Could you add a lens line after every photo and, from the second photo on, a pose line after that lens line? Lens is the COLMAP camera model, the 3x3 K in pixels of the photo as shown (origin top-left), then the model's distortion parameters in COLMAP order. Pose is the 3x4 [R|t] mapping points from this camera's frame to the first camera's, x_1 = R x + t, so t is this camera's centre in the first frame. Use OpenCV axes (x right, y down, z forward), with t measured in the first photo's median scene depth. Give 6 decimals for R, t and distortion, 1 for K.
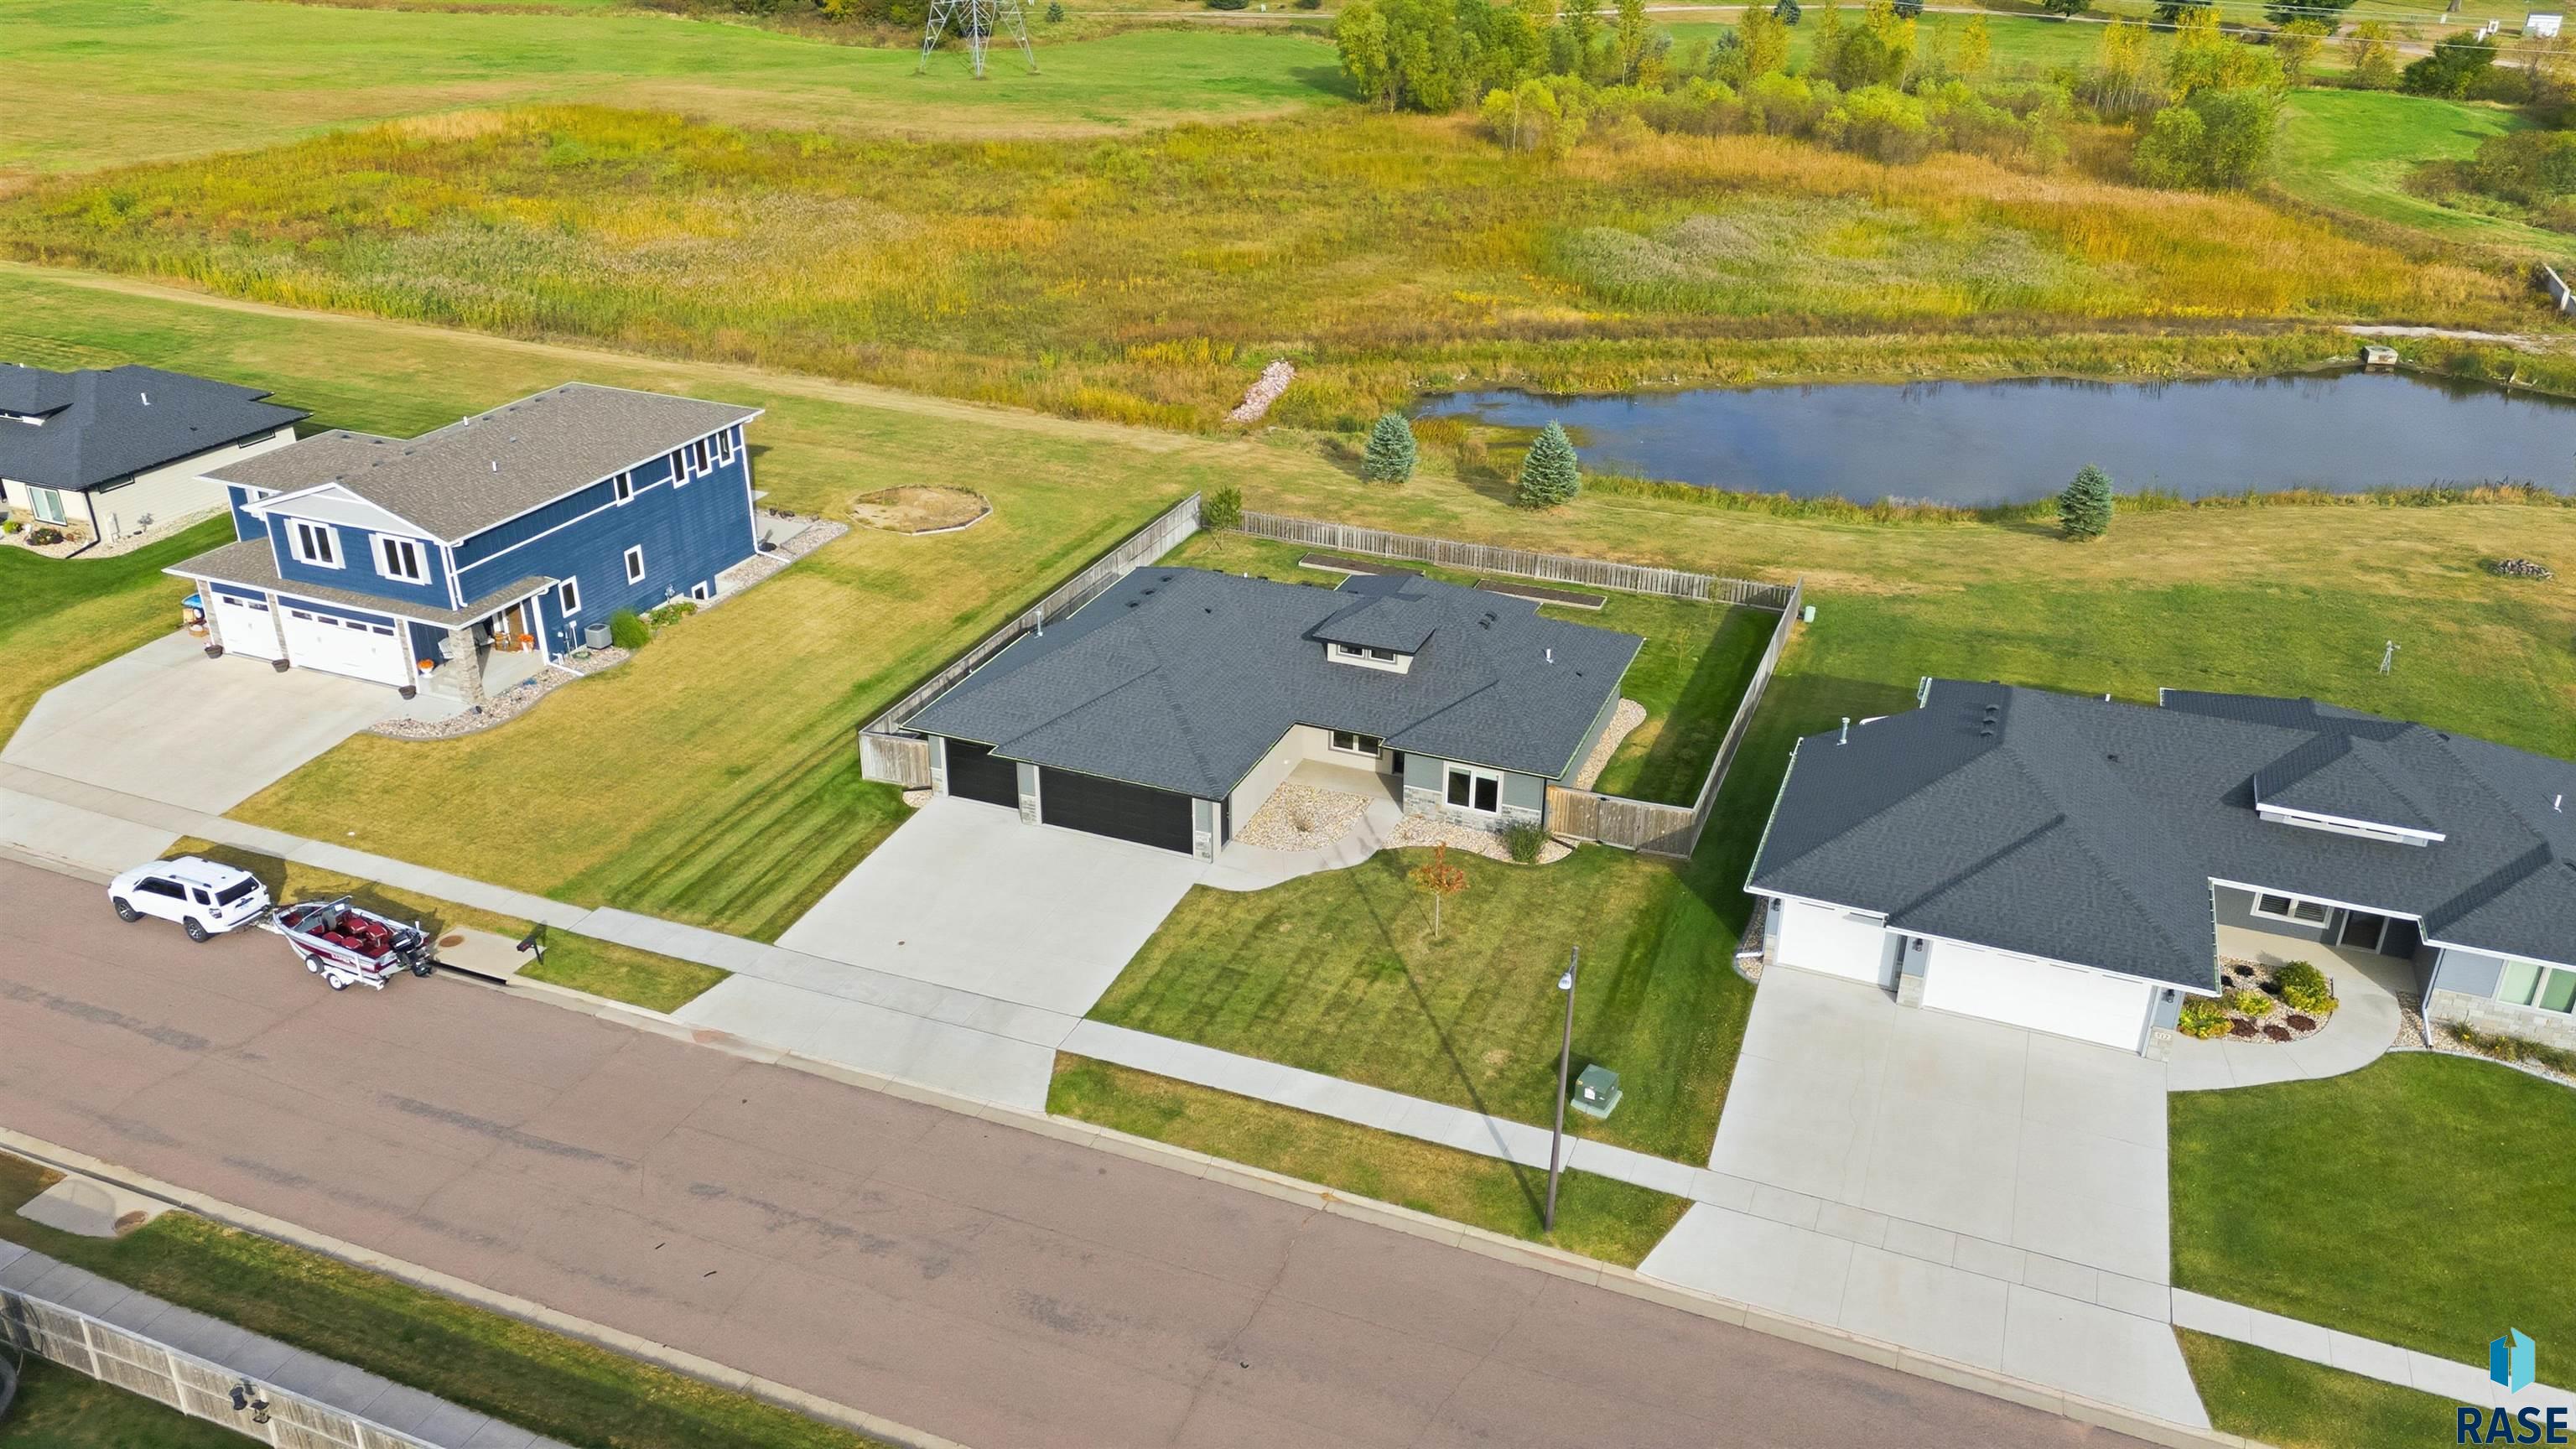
lens RADIAL K [[1890.5, 0, 1288.0], [0, 1890.5, 724.5], [0, 0, 1]] dist [0.059502, -0.044235]
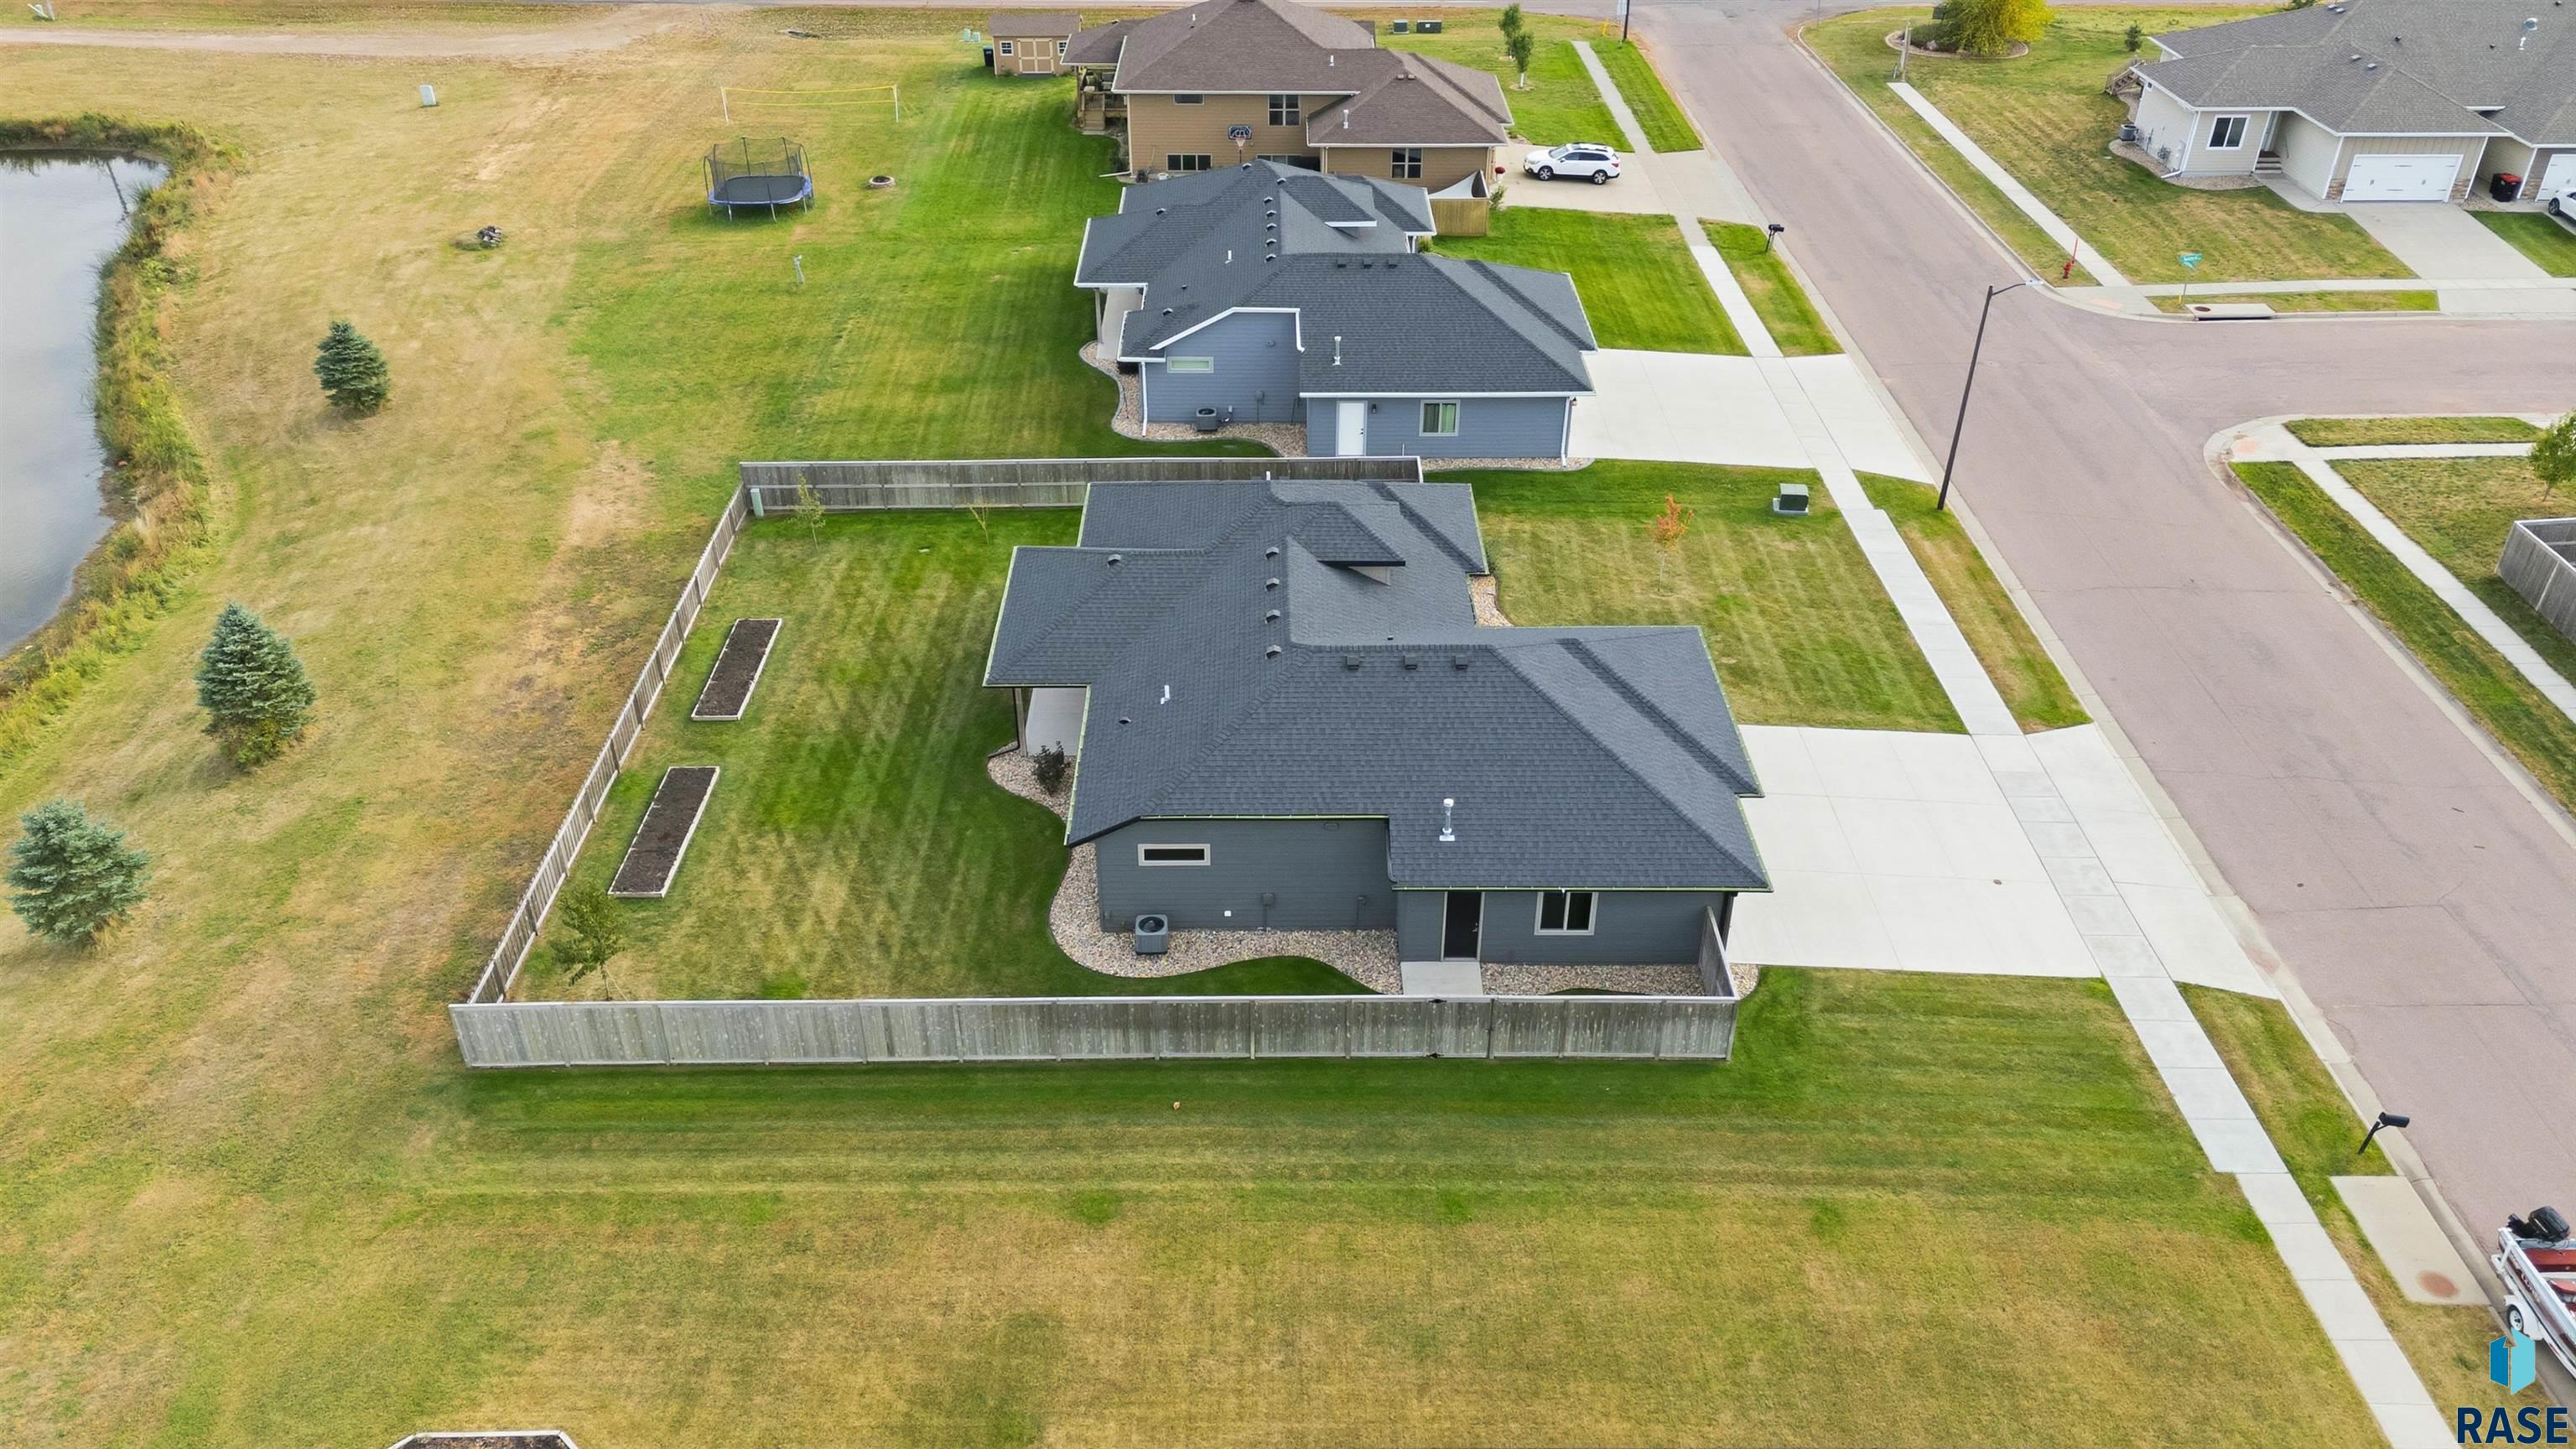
lens RADIAL K [[1890.5, 0, 1288.0], [0, 1890.5, 724.5], [0, 0, 1]] dist [0.059502, -0.044235]
pose [[-0.386107, -0.510739, 0.768158, -0.643814], [0.393641, 0.661880, 0.637935, -0.553436], [-0.834247, 0.548690, -0.054509, 1.165790]]
